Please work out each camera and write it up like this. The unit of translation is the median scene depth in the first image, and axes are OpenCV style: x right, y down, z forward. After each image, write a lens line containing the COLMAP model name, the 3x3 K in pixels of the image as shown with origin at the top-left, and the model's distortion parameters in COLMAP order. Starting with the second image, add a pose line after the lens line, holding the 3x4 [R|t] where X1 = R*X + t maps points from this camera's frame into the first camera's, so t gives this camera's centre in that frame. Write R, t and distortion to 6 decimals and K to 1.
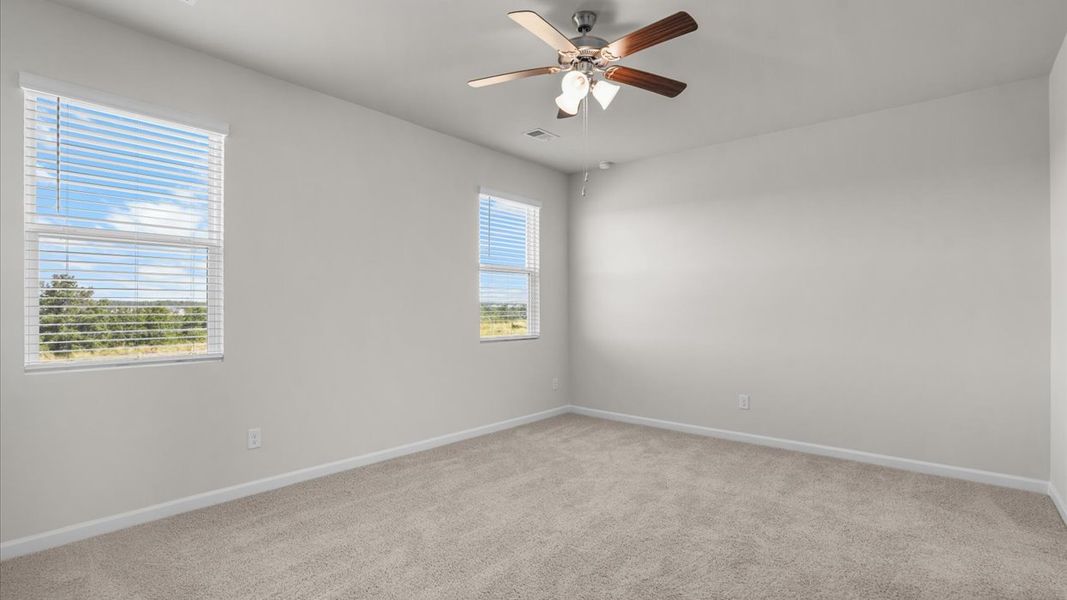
lens RADIAL K [[505.4, 0, 532.4], [0, 505.4, 311.6], [0, 0, 1]] dist [-0.020054, -0.000015]
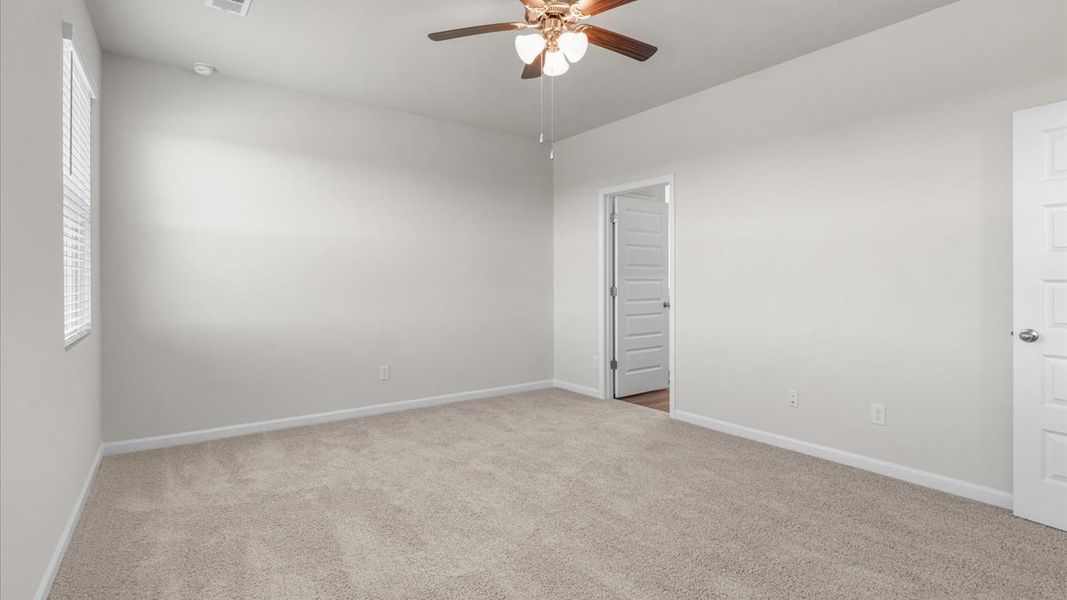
lens RADIAL K [[516.3, 0, 531.5], [0, 516.3, 280.2], [0, 0, 1]] dist [-0.015822, -0.000142]
pose [[0.227734, -0.009197, 0.973680, -0.512664], [0.011541, 0.999911, 0.006745, -0.005863], [-0.973655, 0.009701, 0.227820, 0.494251]]
